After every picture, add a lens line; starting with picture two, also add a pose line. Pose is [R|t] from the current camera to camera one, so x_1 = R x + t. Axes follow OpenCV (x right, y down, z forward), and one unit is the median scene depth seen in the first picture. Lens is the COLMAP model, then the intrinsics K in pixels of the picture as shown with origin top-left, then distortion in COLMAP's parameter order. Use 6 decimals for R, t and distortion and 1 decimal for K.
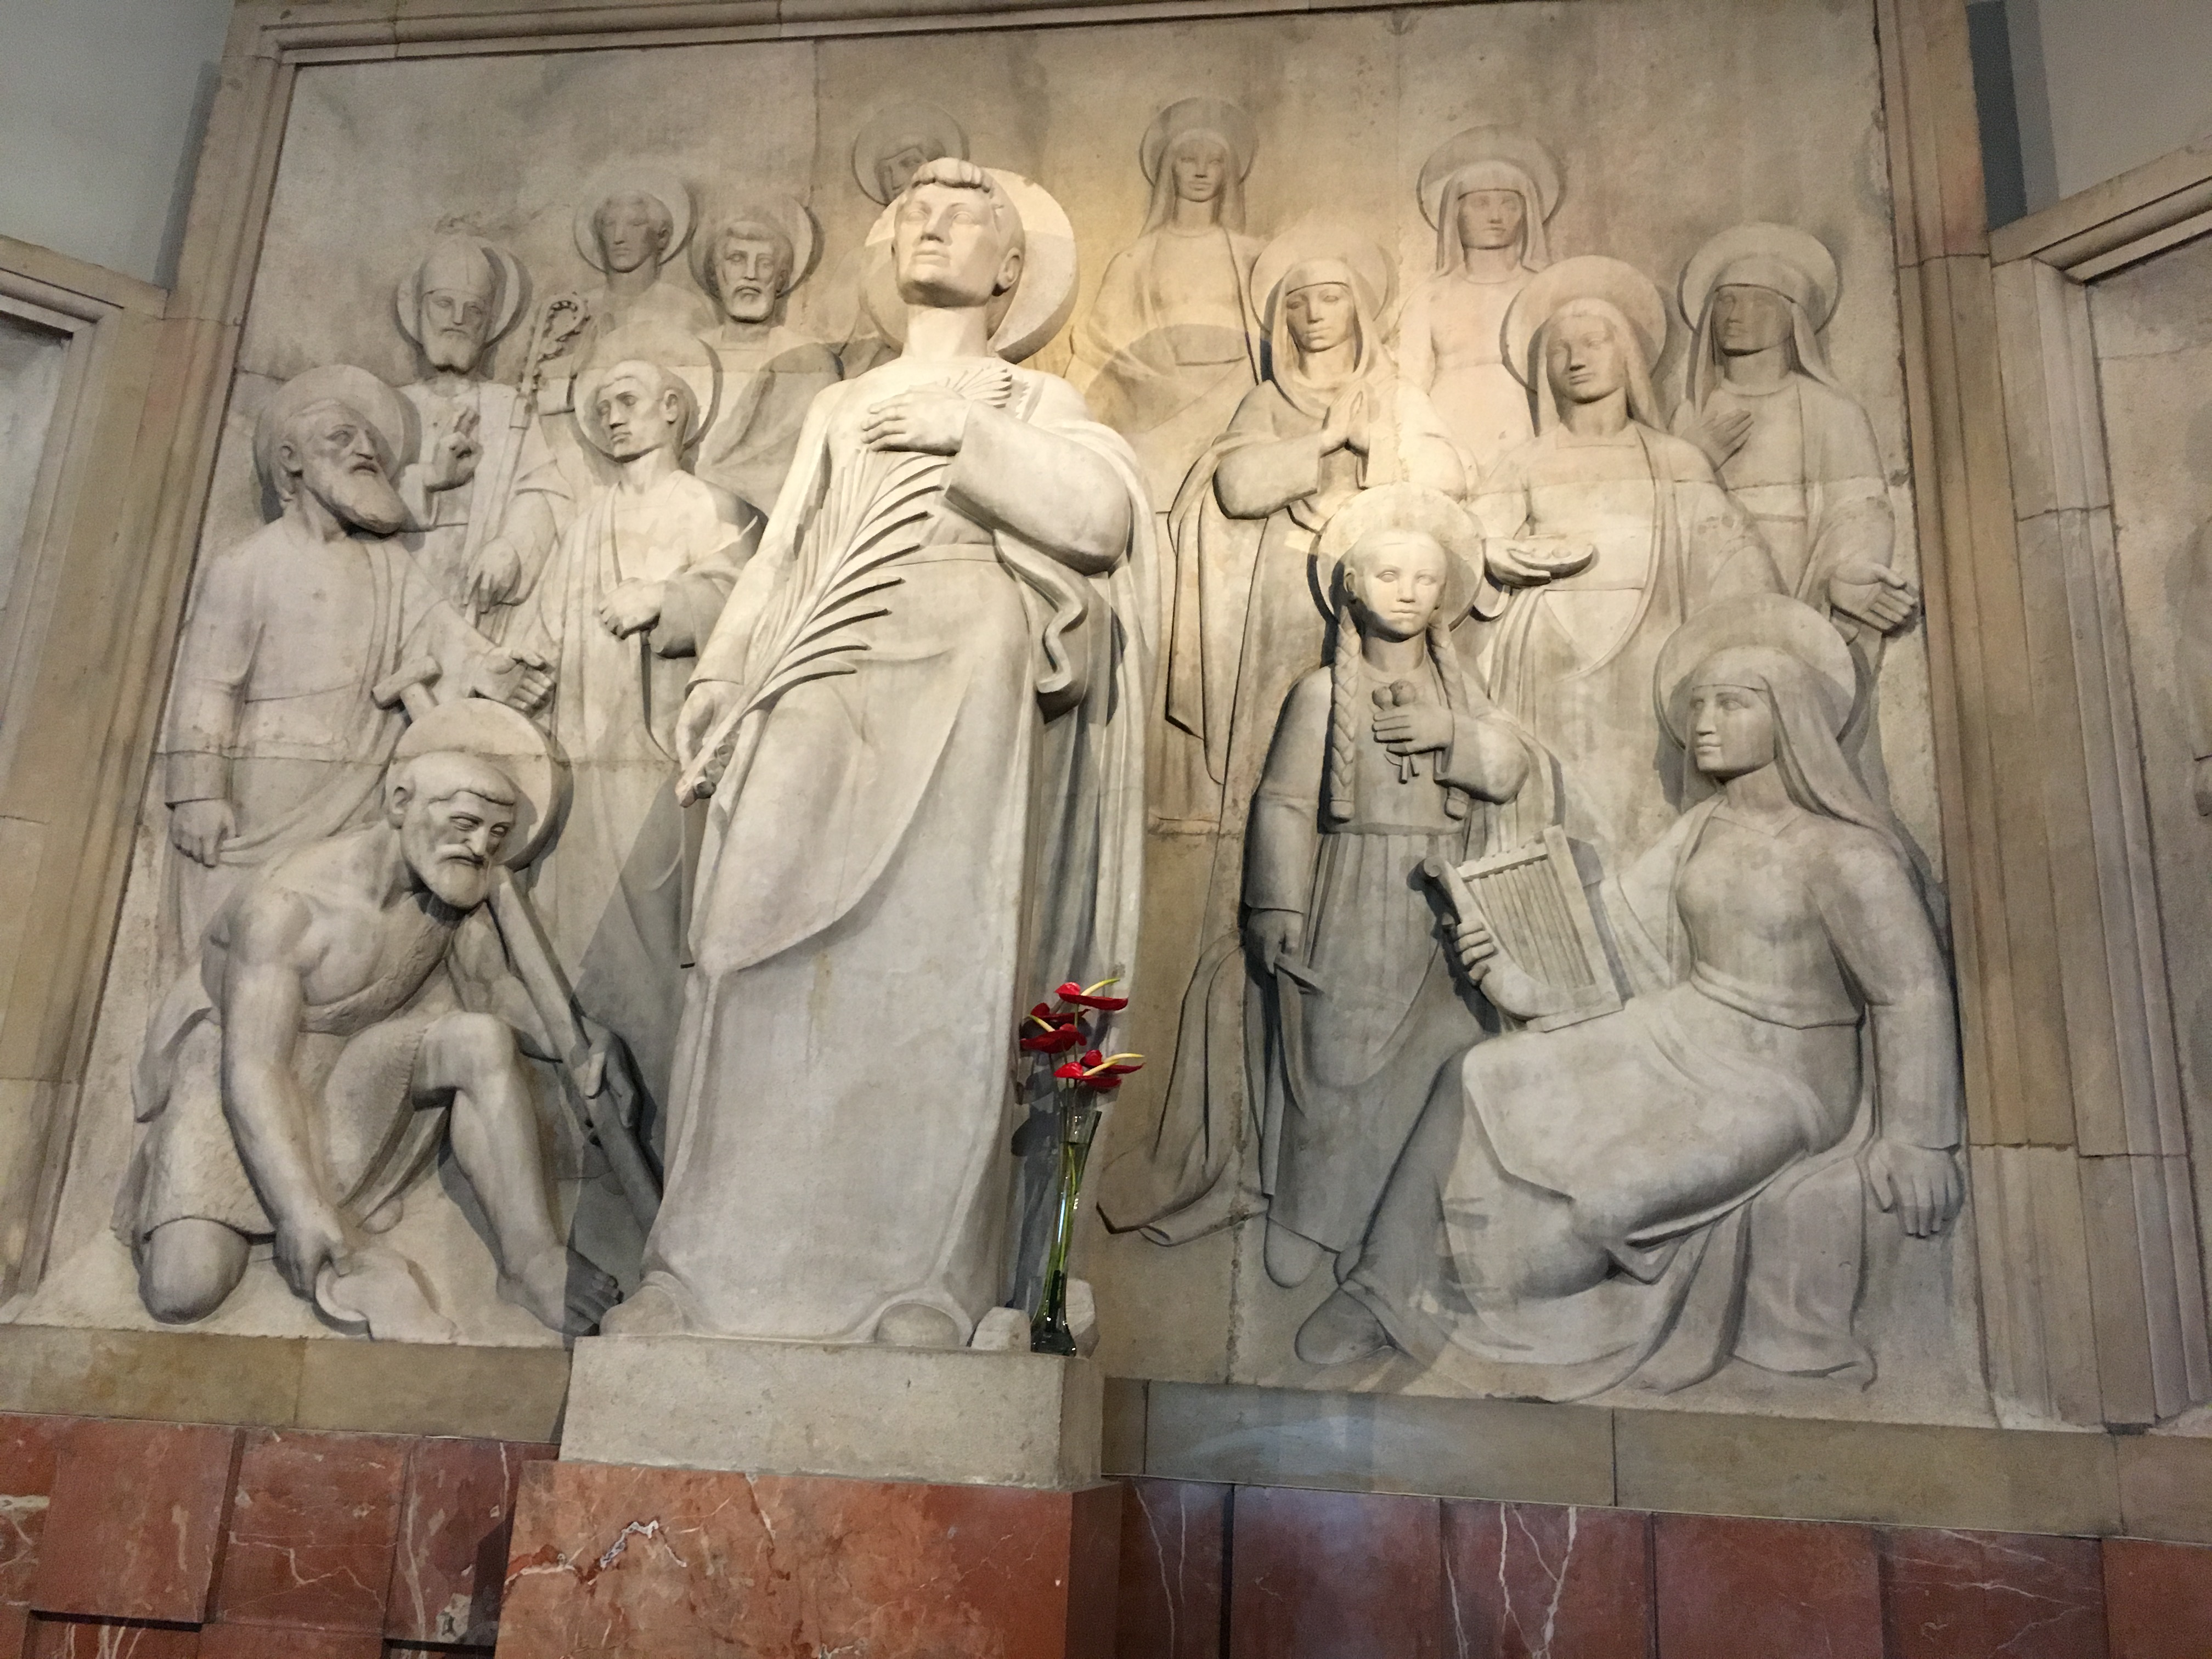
lens RADIAL K [[1880.1, 0, 1106.0], [0, 1880.1, 829.5], [0, 0, 1]] dist [0.083704, -0.126571]
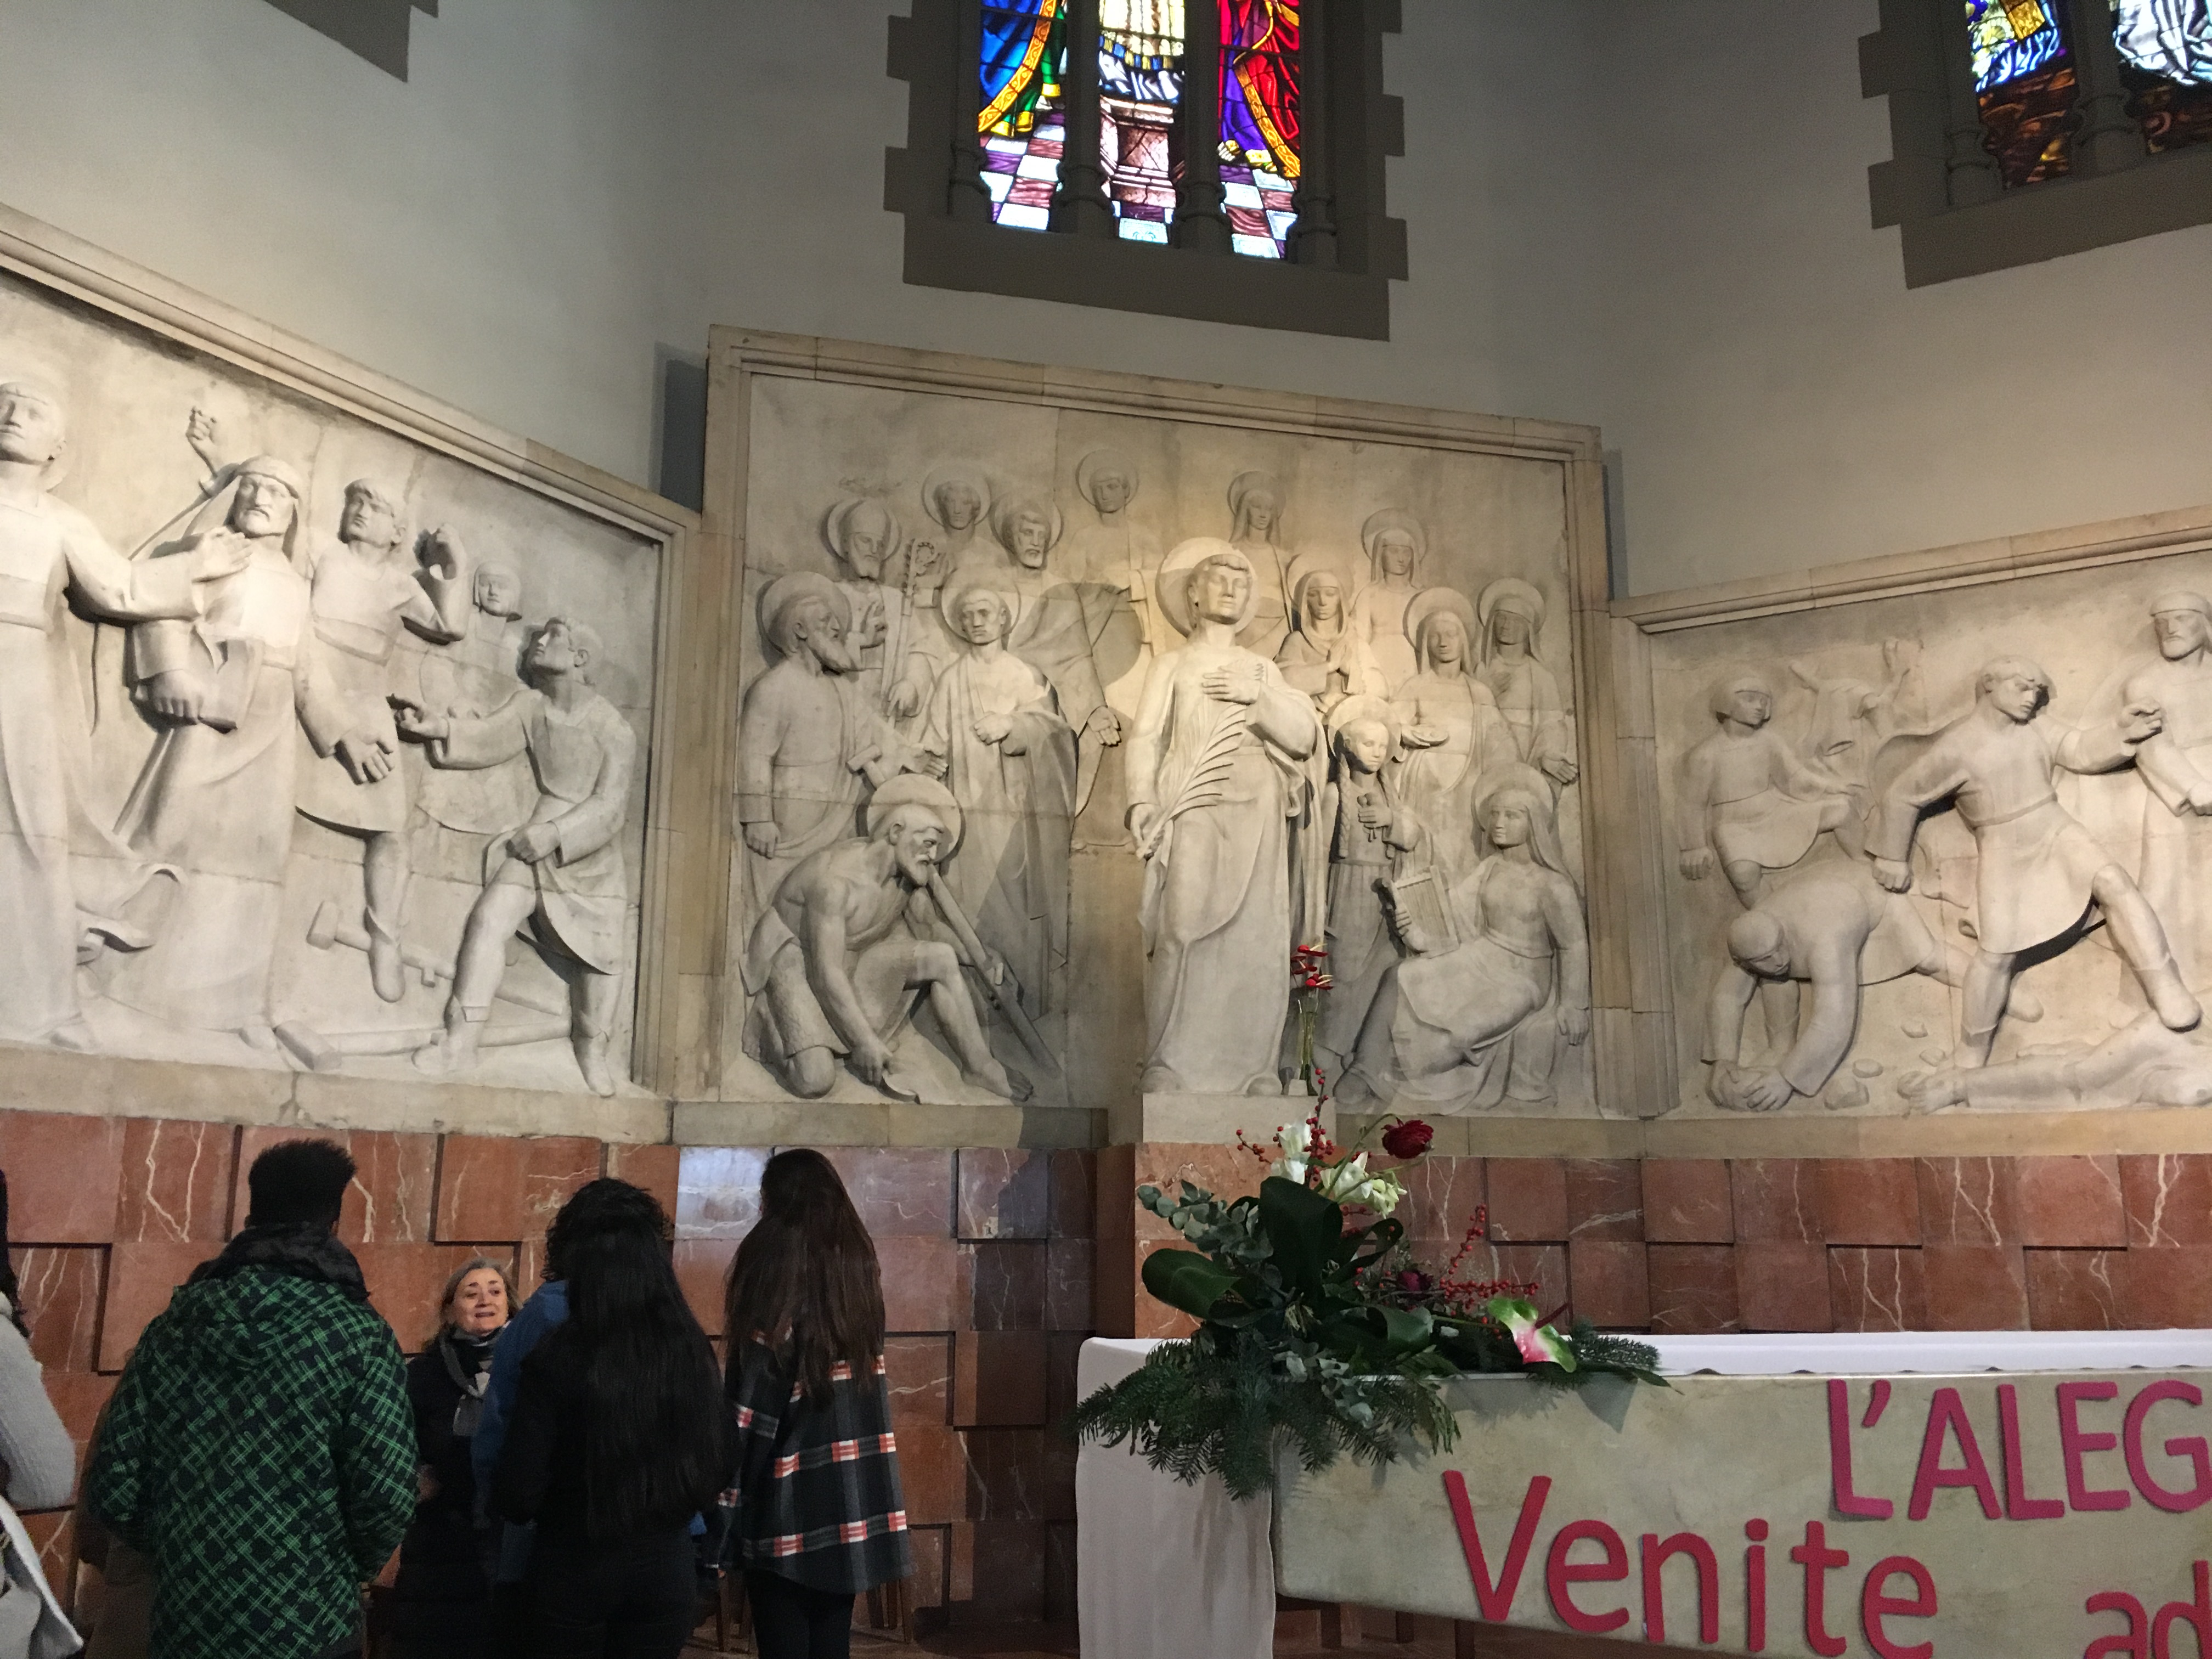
lens RADIAL K [[1880.1, 0, 1106.0], [0, 1880.1, 829.5], [0, 0, 1]] dist [0.083704, -0.126571]
pose [[0.925020, 0.030198, 0.378717, -0.911436], [-0.066948, 0.994193, 0.084248, -0.194222], [-0.373974, -0.103285, 0.921670, -0.846944]]
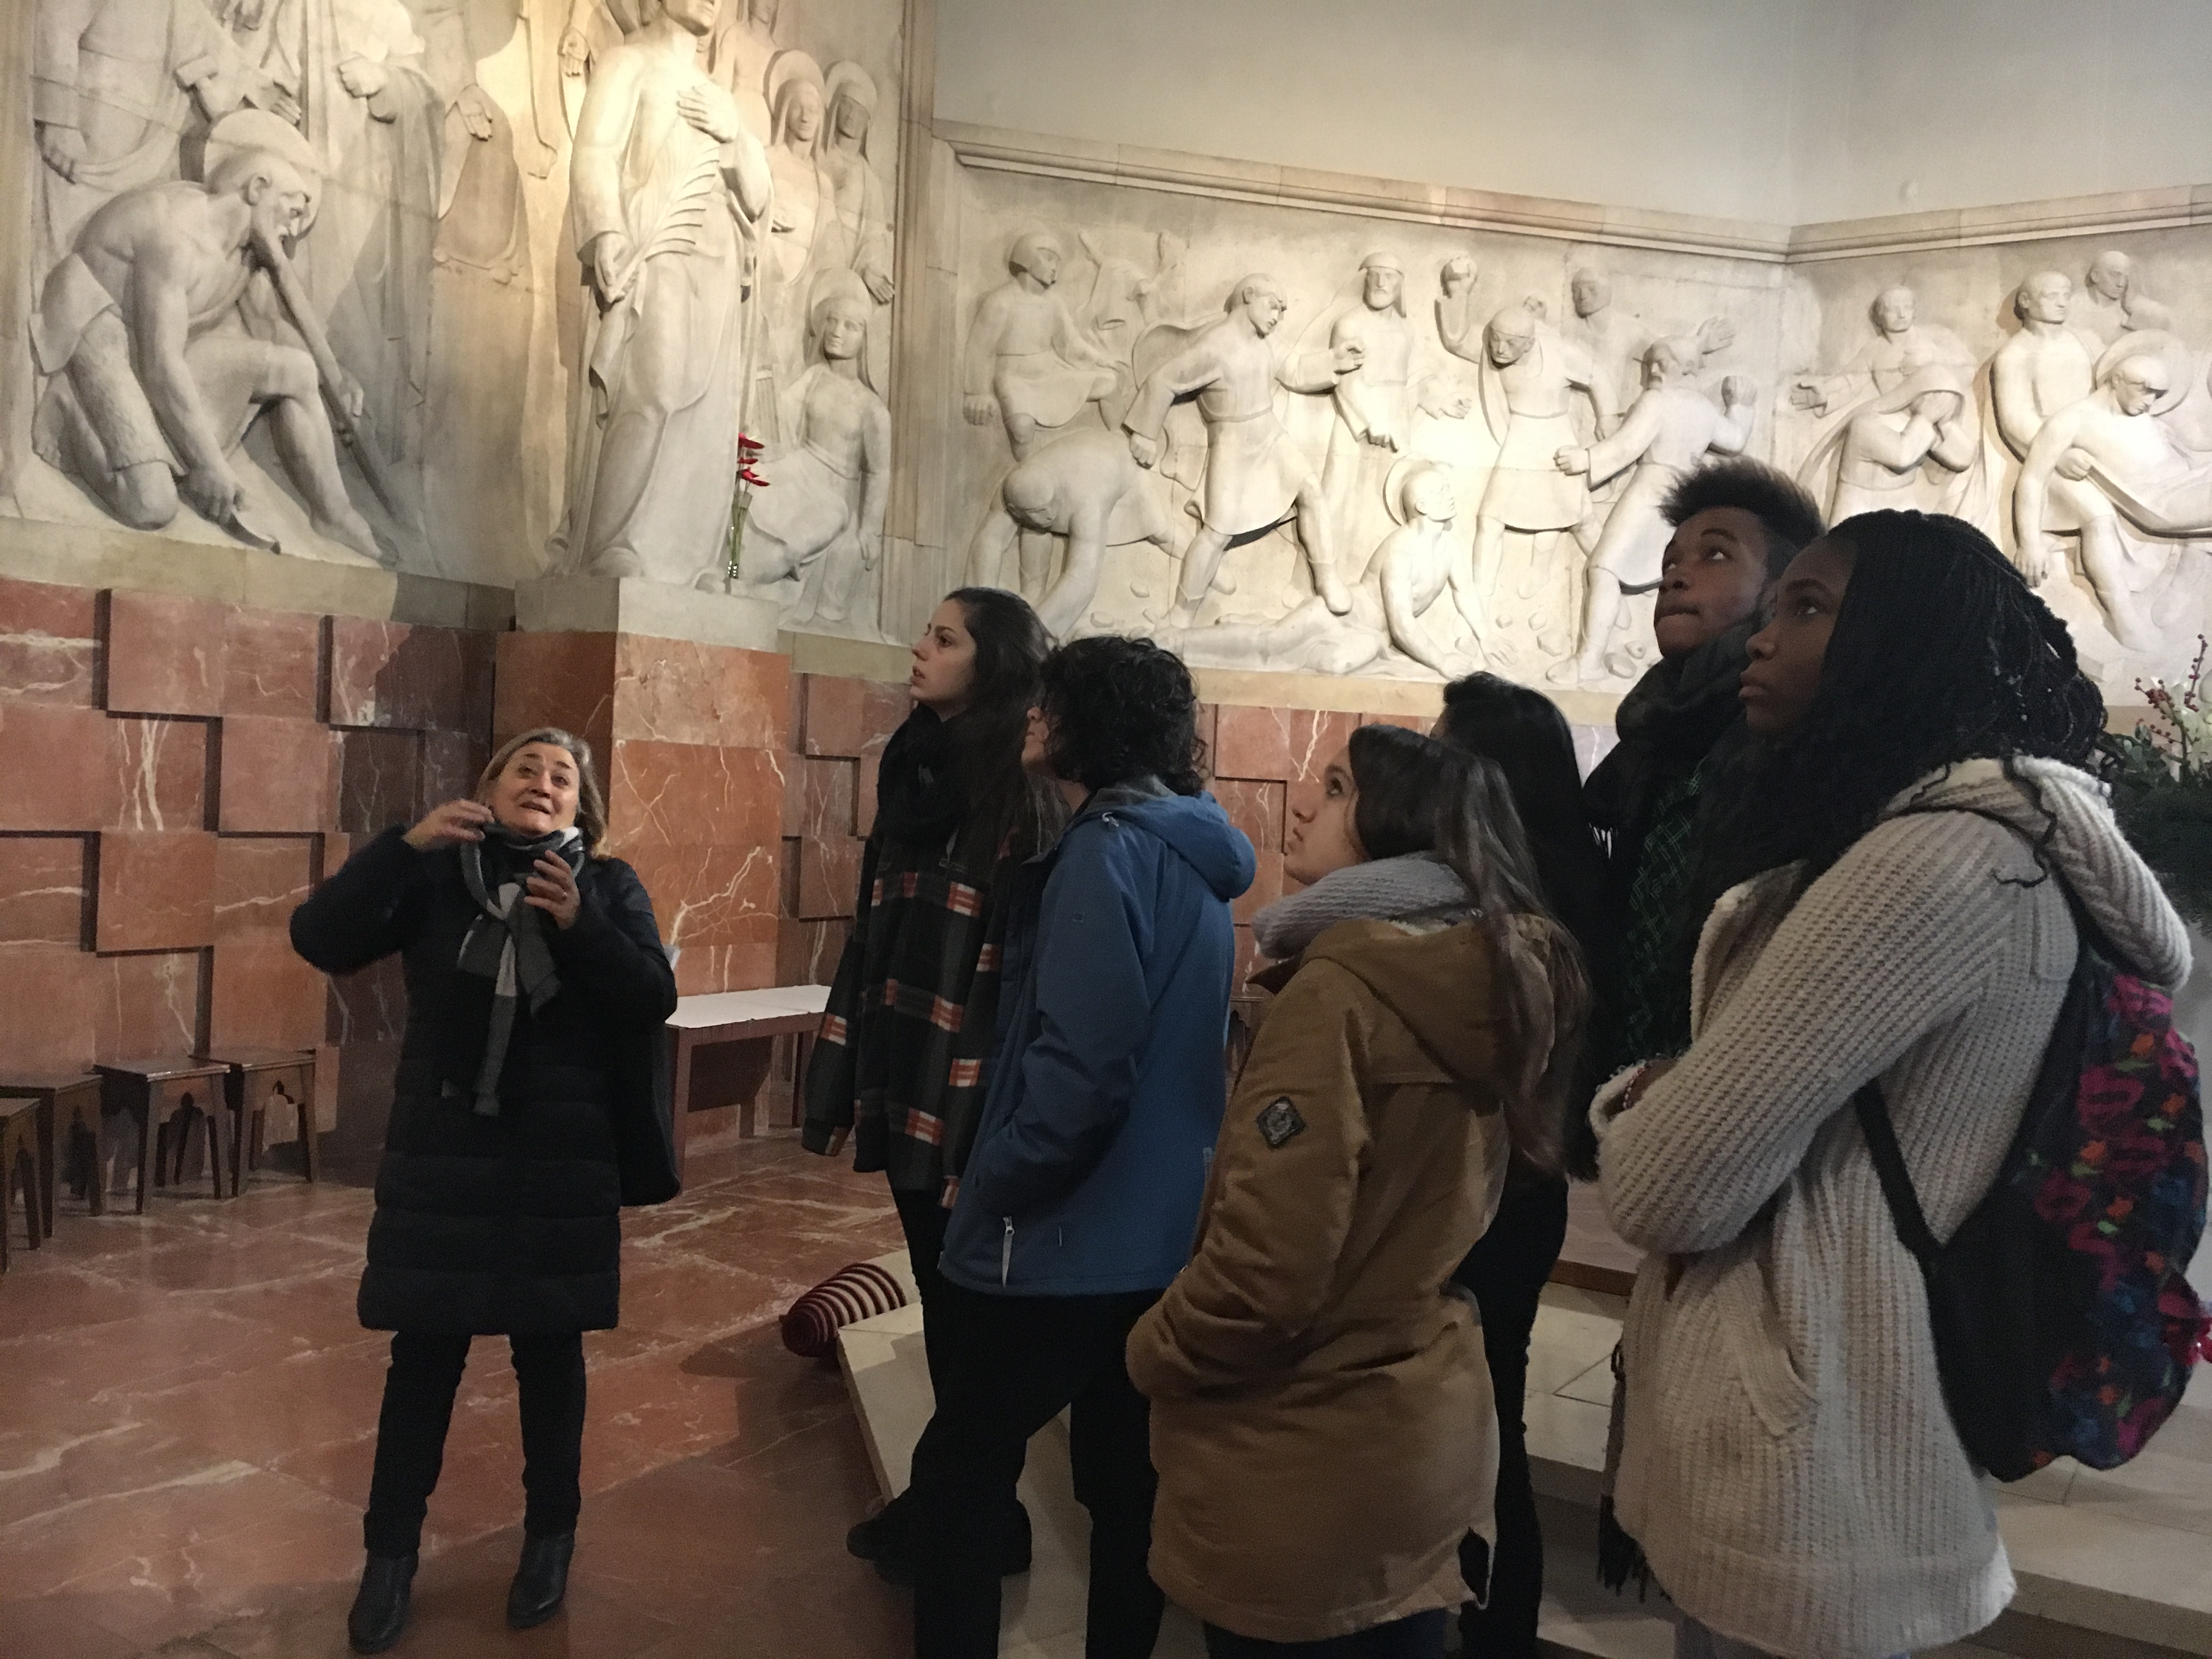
lens RADIAL K [[1880.1, 0, 1106.0], [0, 1880.1, 829.5], [0, 0, 1]] dist [0.083704, -0.126571]
pose [[0.418842, -0.051128, 0.906619, -1.457179], [-0.291288, 0.938086, 0.187472, -0.016253], [-0.860072, -0.342608, 0.378016, -0.265371]]
